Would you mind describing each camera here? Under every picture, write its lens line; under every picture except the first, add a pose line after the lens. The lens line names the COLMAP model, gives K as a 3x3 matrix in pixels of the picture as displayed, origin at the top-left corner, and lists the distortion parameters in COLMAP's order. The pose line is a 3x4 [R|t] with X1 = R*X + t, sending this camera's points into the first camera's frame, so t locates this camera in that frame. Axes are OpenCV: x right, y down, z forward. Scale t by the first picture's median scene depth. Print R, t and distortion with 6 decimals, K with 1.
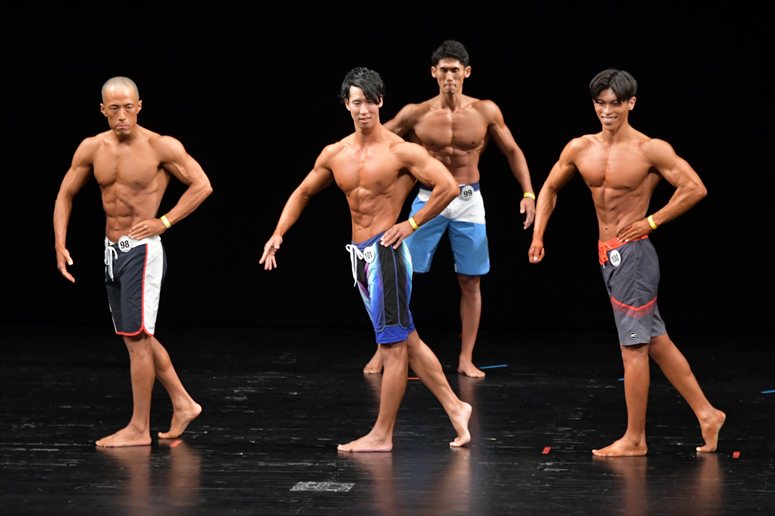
lens RADIAL K [[4997.9, 0, 387.5], [0, 4997.9, 258.0], [0, 0, 1]] dist [1.527254, 41.303323]
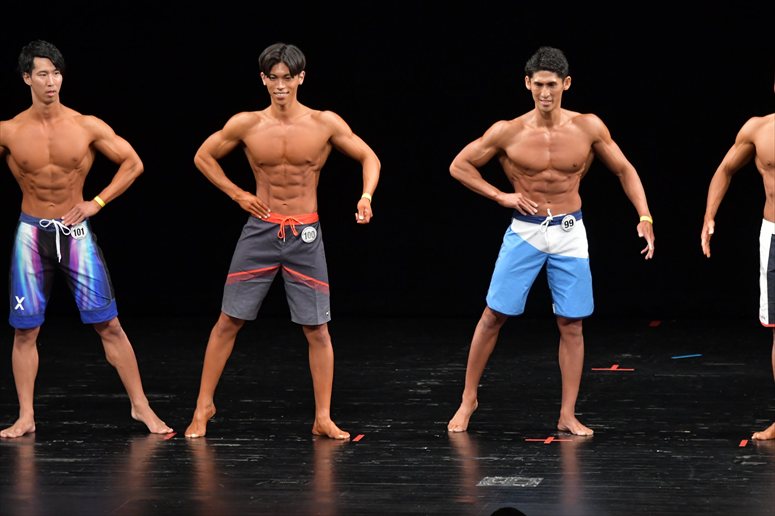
lens RADIAL K [[4997.9, 0, 387.5], [0, 4997.9, 258.0], [0, 0, 1]] dist [1.527254, 41.303323]
pose [[0.999018, -0.010852, -0.042958, 0.021521], [0.011087, 0.999925, 0.005237, -0.011431], [0.042898, -0.005708, 0.999063, 0.119380]]
